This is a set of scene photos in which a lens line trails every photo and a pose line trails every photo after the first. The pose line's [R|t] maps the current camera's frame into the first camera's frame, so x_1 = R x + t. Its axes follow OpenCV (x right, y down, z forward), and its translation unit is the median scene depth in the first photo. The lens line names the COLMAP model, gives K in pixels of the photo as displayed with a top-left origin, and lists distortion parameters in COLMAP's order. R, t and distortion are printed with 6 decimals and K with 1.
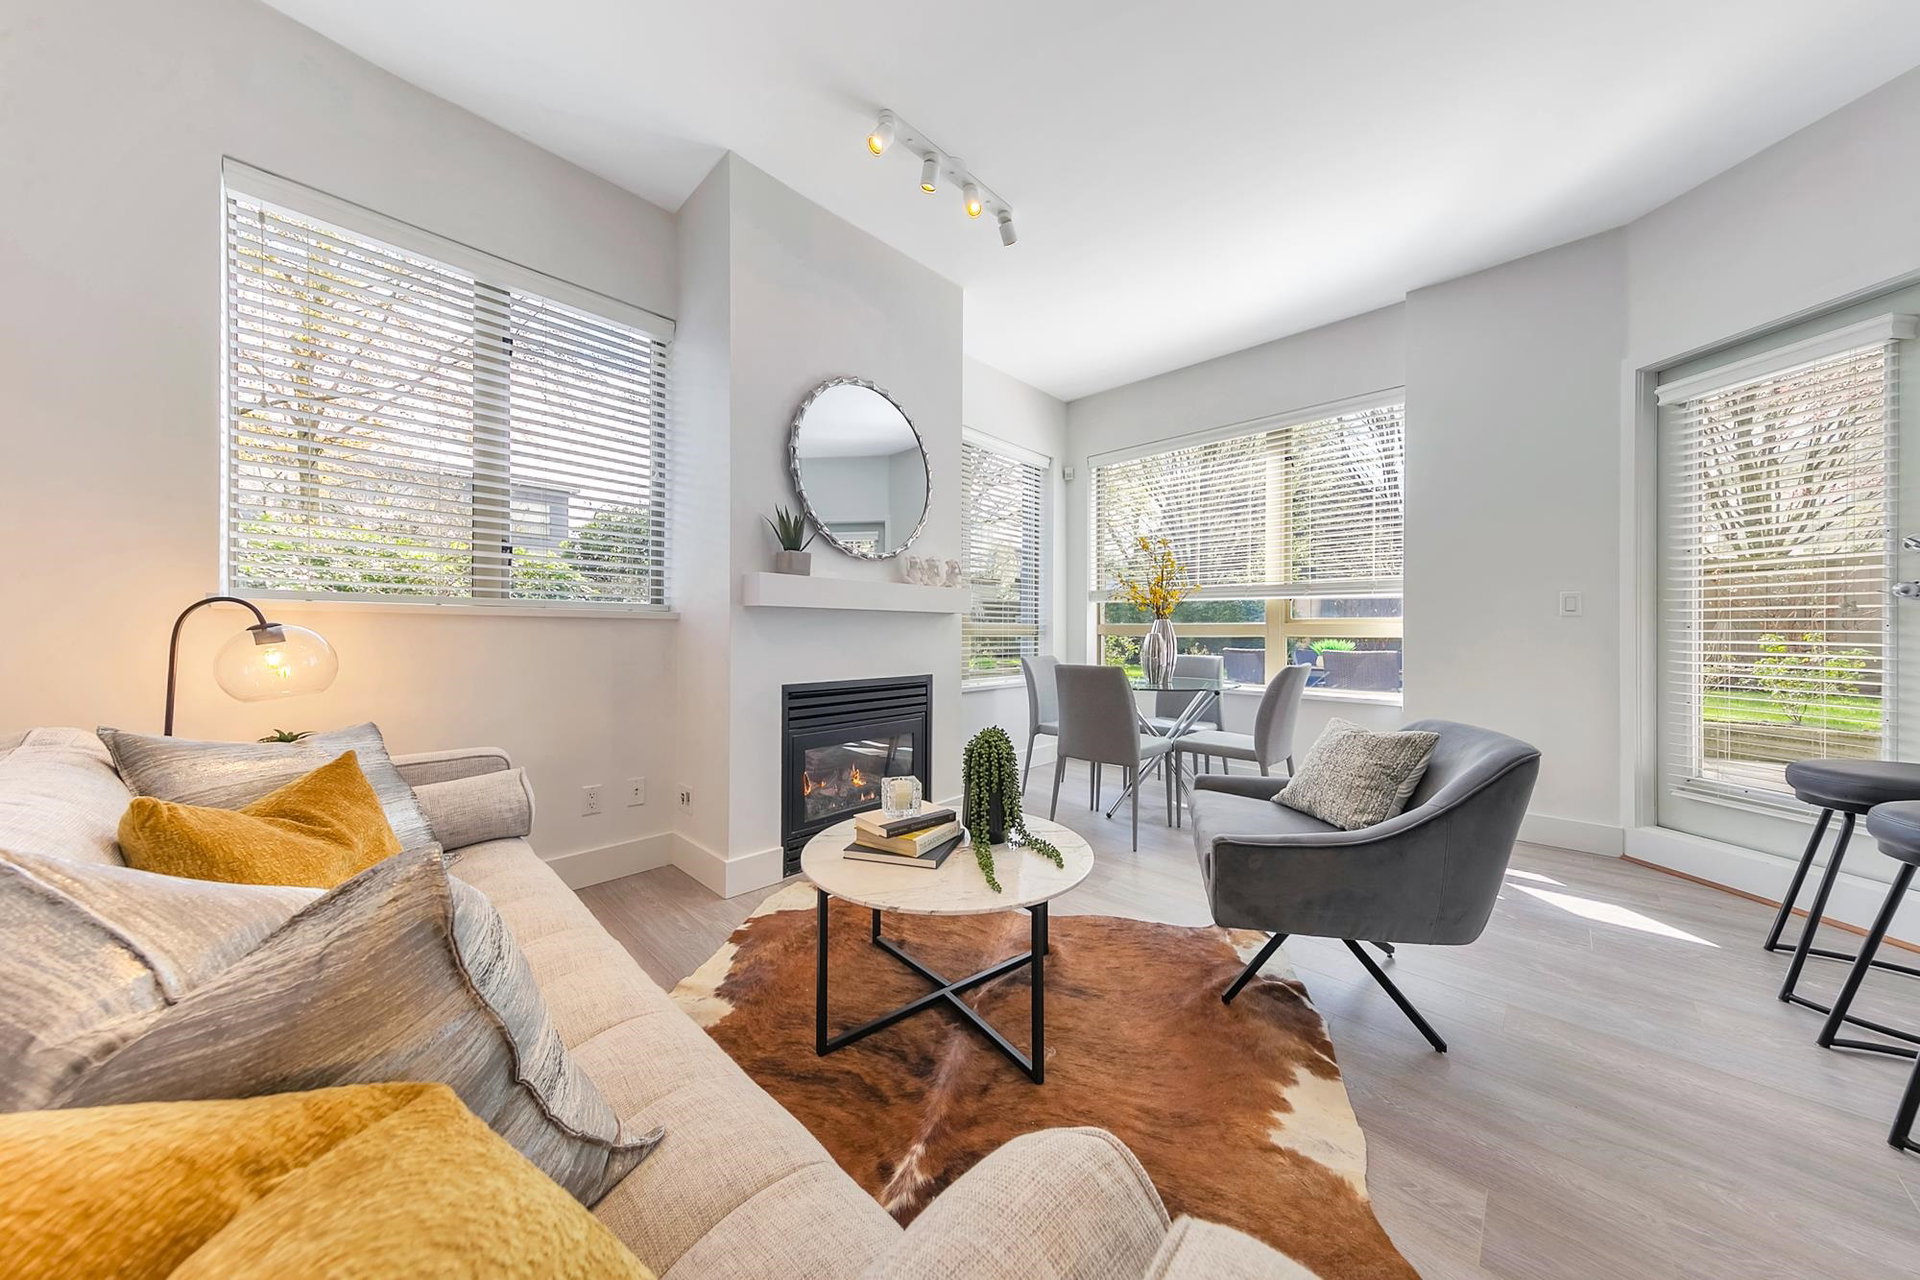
lens RADIAL K [[612.7, 0, 960.1], [0, 612.7, 632.7], [0, 0, 1]] dist [0.005229, -0.000183]
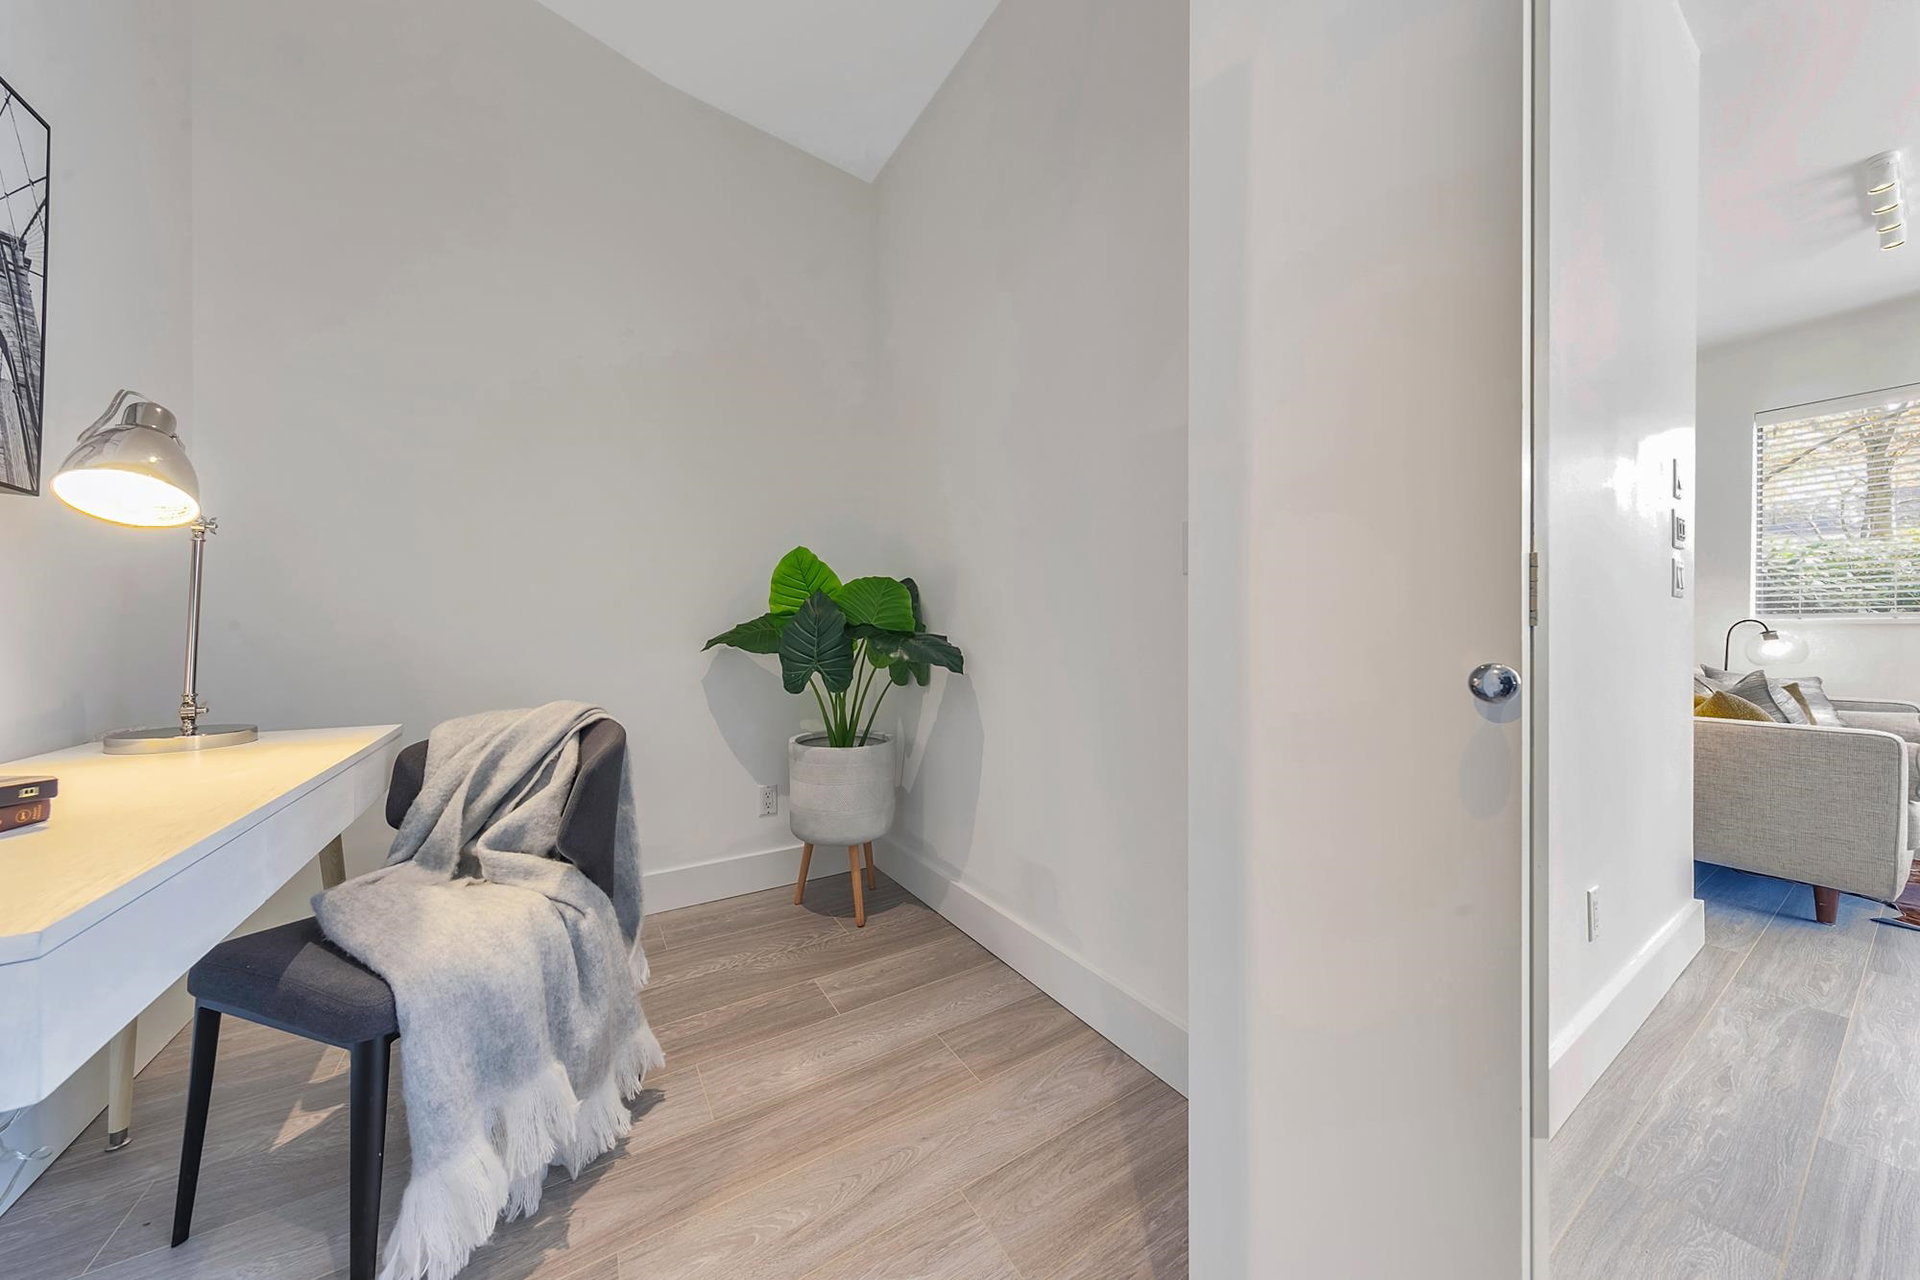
lens RADIAL K [[612.7, 0, 960.1], [0, 612.7, 632.7], [0, 0, 1]] dist [0.005229, -0.000183]
pose [[-0.245343, -0.007030, -0.969411, 1.196205], [-0.009581, 0.999942, -0.004827, 0.021156], [0.969389, 0.008103, -0.245396, -0.874544]]
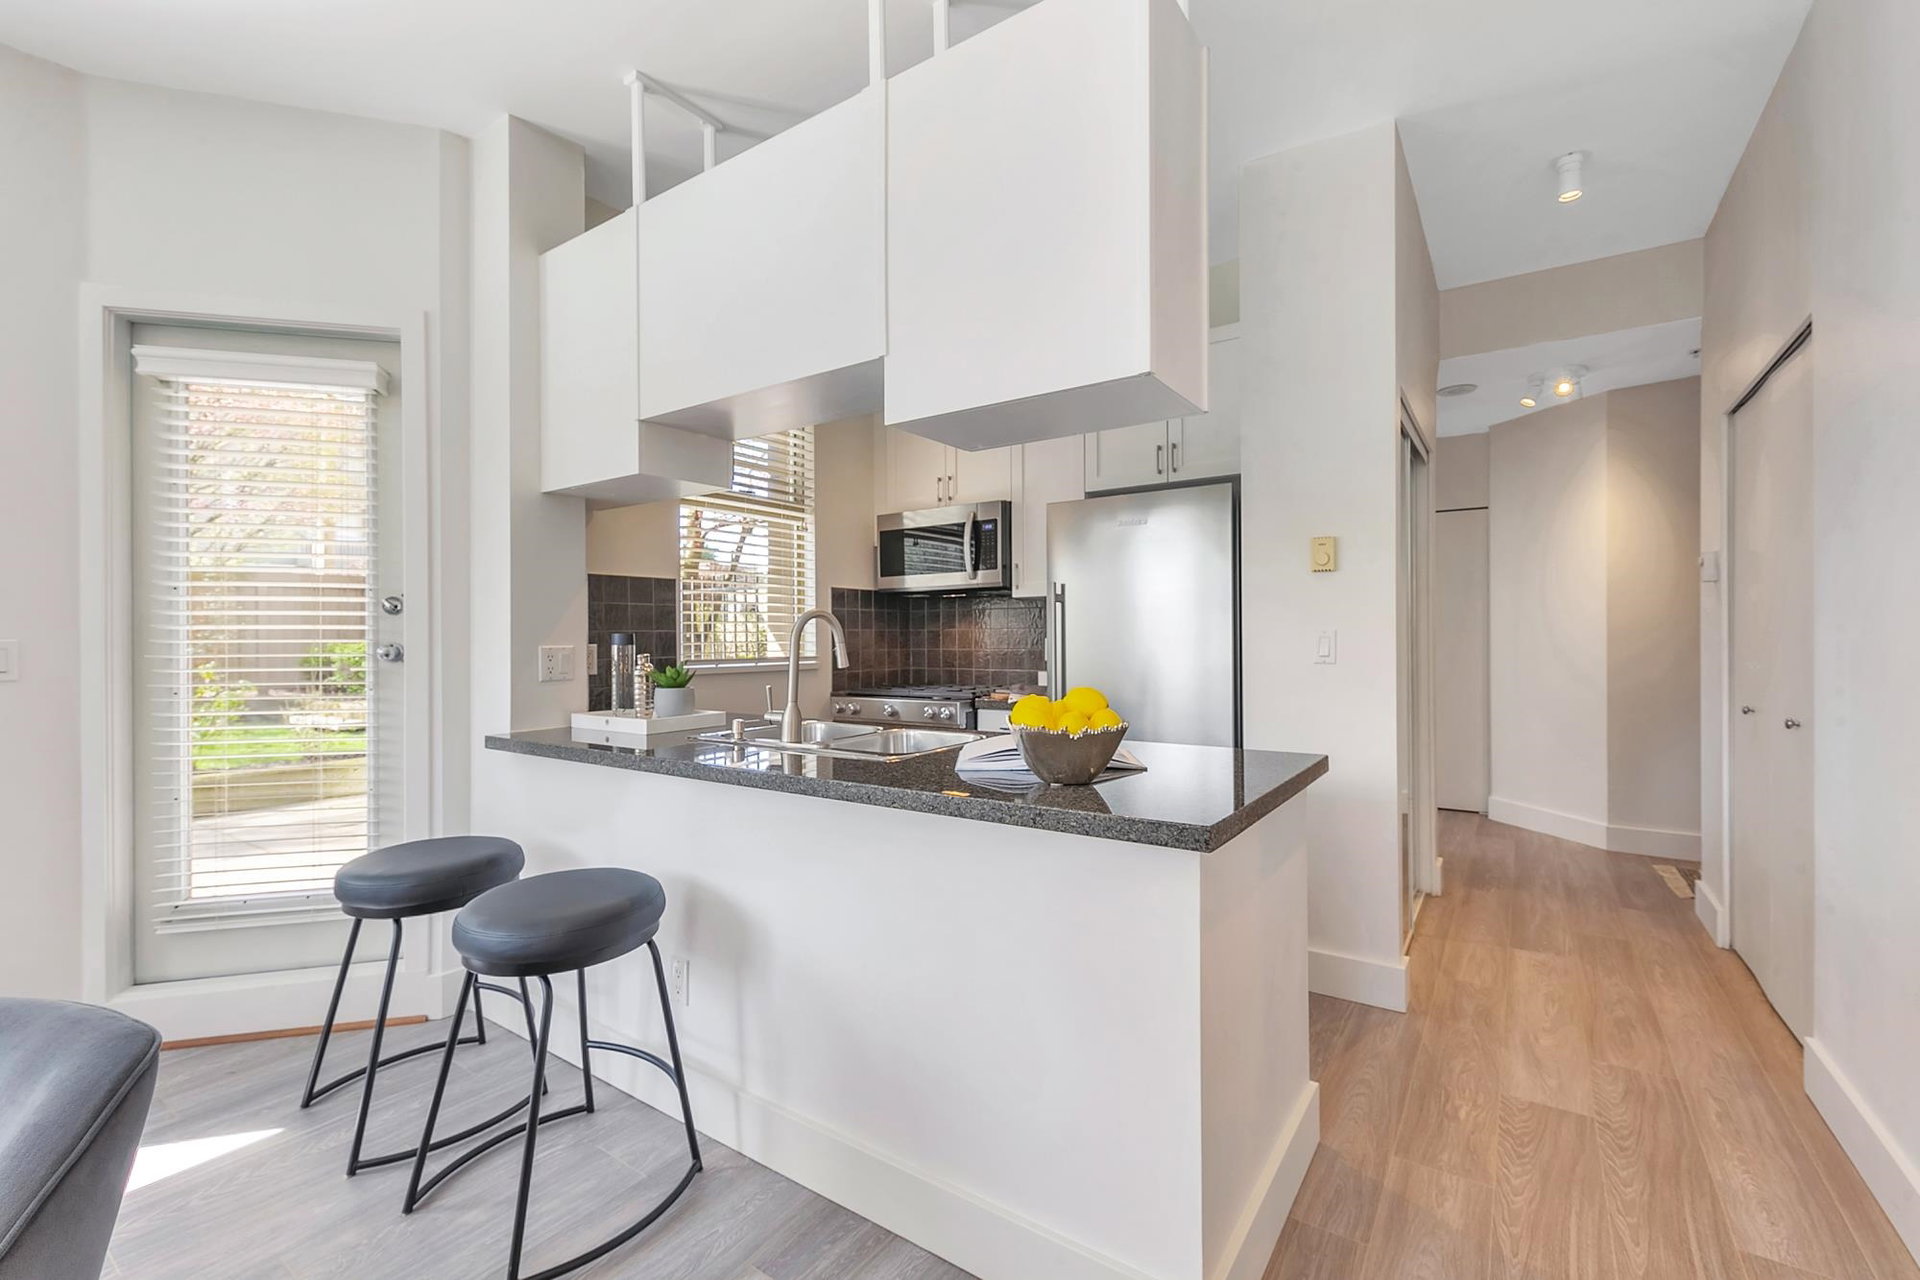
lens RADIAL K [[829.6, 0, 954.0], [0, 829.6, 637.8], [0, 0, 1]] dist [0.001078, 0.000157]
pose [[-0.151106, -0.000601, 0.988517, 0.093575], [0.007913, 0.999967, 0.001818, -0.077270], [-0.988486, 0.008097, -0.151096, 0.276806]]
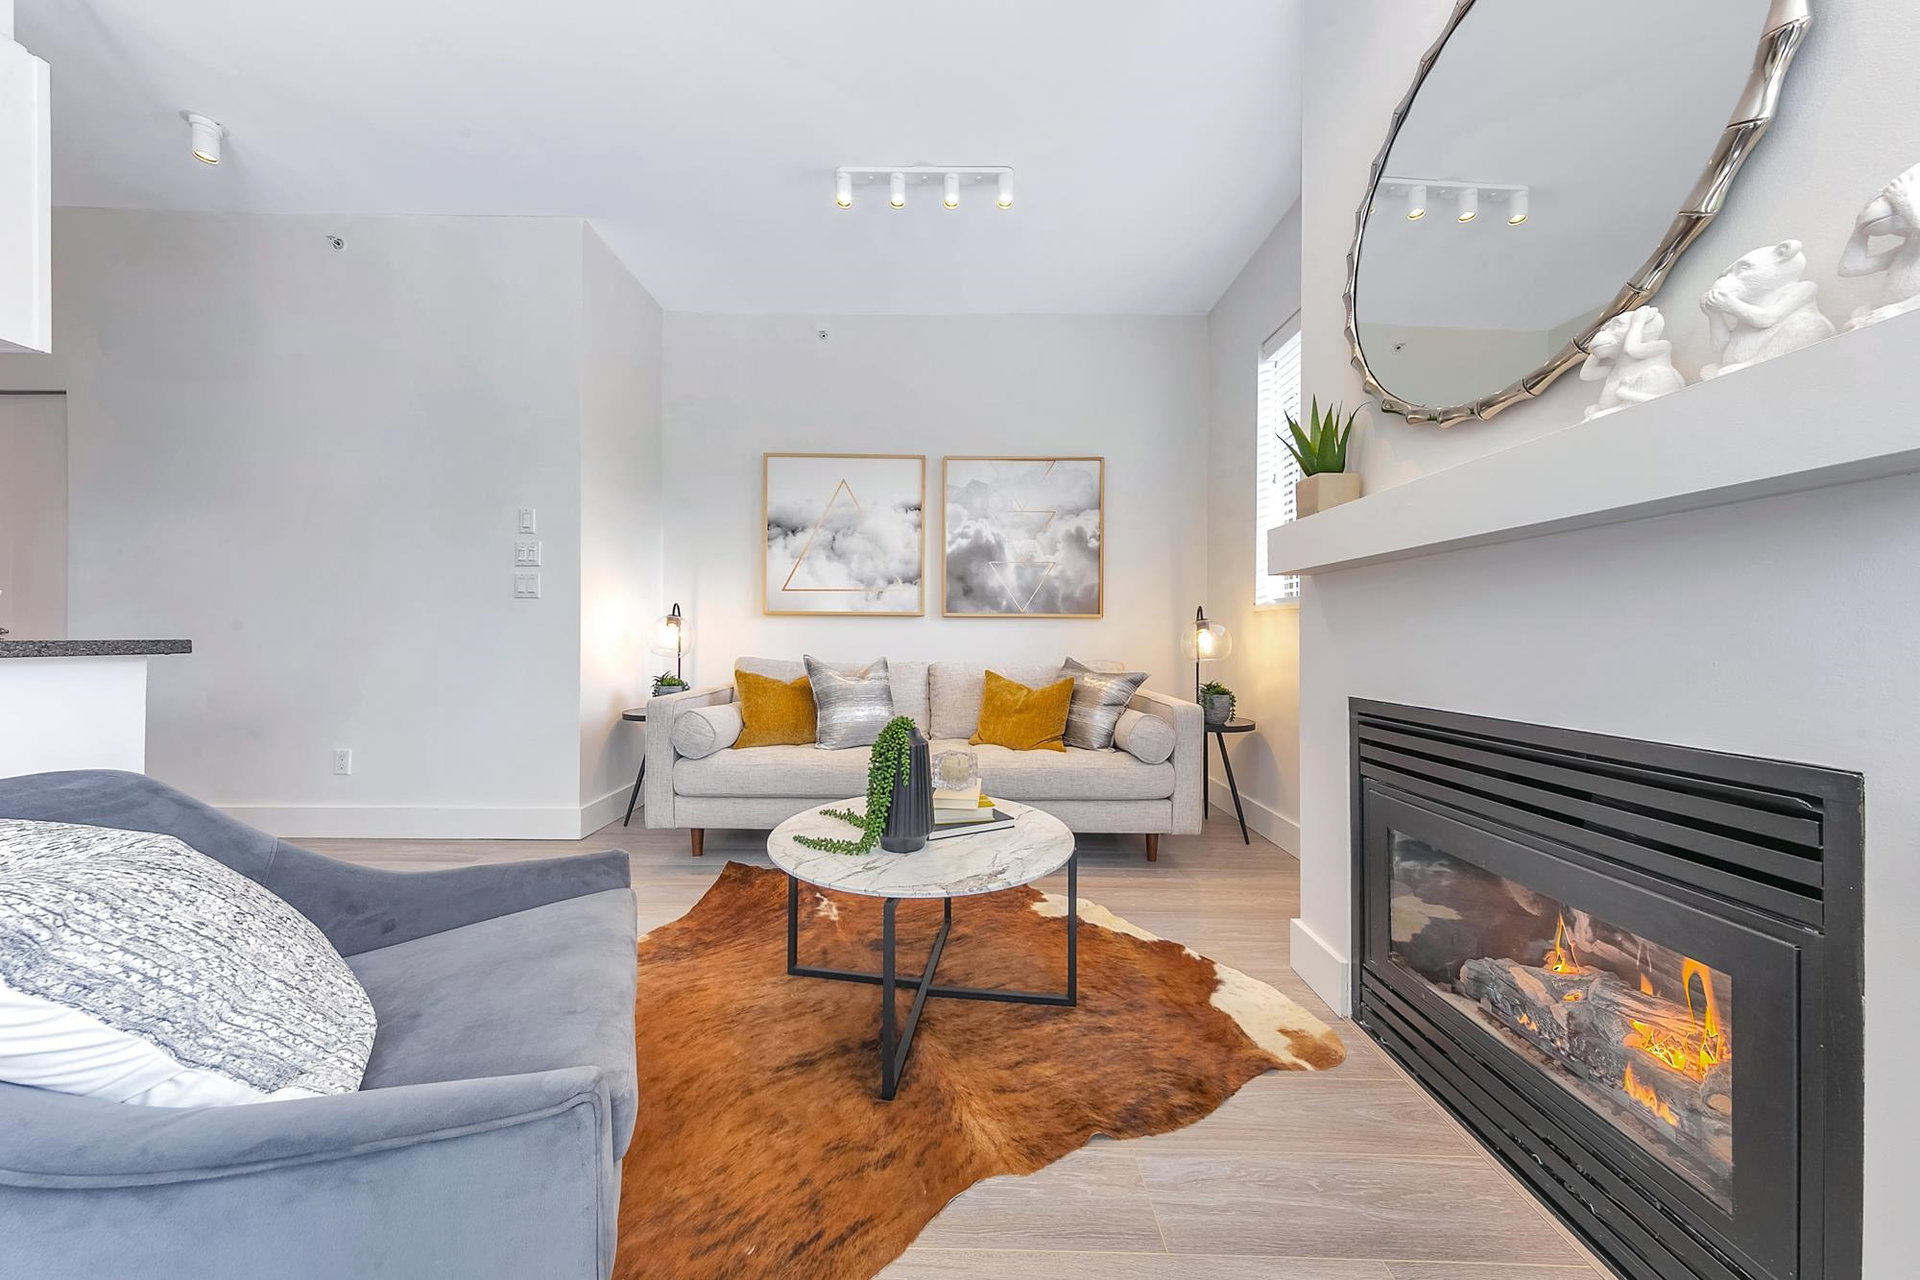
lens RADIAL K [[615.2, 0, 953.8], [0, 615.2, 635.8], [0, 0, 1]] dist [0.009988, -0.000055]
pose [[-0.721740, -0.008715, -0.692109, 0.447746], [-0.009605, 0.999951, -0.002574, 0.031437], [0.692097, 0.004790, -0.721788, 1.249685]]
